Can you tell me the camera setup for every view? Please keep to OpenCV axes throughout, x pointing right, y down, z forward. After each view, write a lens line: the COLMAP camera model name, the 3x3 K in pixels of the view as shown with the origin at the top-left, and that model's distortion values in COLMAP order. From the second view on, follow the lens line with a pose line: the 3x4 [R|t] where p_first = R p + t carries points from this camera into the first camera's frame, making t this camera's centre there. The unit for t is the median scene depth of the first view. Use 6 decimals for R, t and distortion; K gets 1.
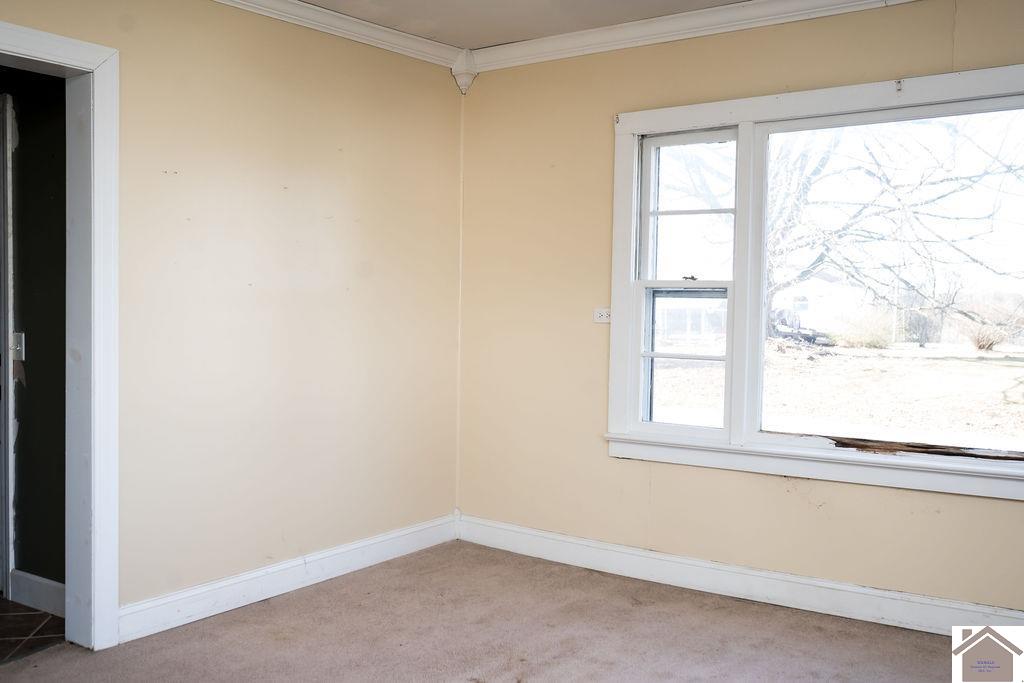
lens RADIAL K [[983.3, 0, 512.0], [0, 983.3, 341.4], [0, 0, 1]] dist [-0.017816, 0.000000]
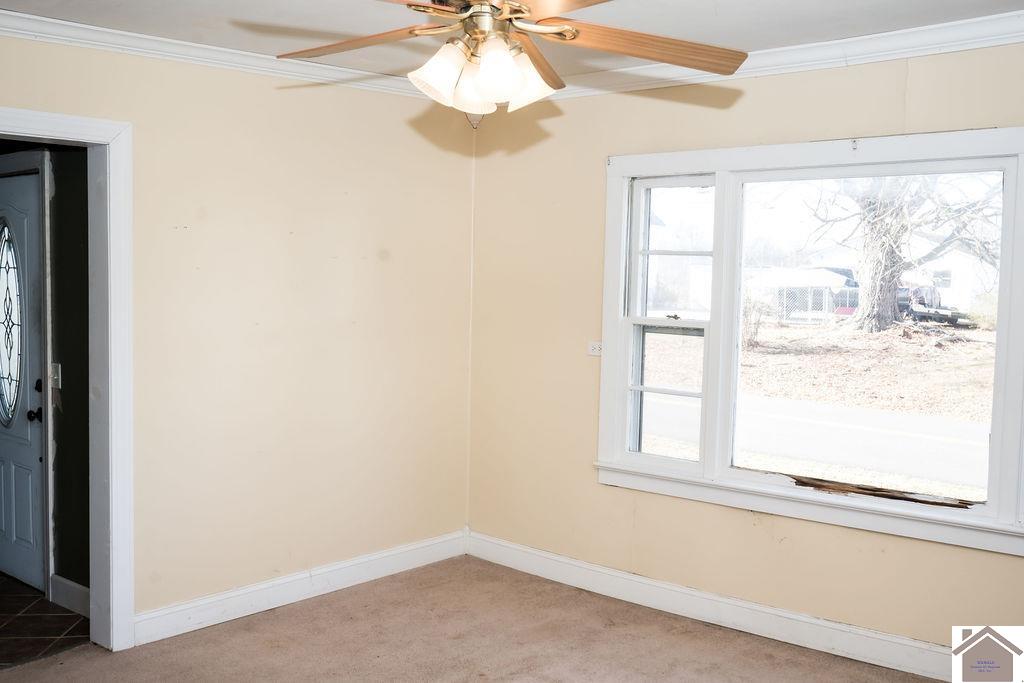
lens RADIAL K [[1070.4, 0, 535.3], [0, 1070.4, 346.1], [0, 0, 1]] dist [-0.019746, 0.000000]
pose [[0.995848, 0.012832, -0.090120, 0.147215], [-0.009968, 0.999433, 0.032158, -0.072882], [0.090482, -0.031126, 0.995412, -0.156292]]
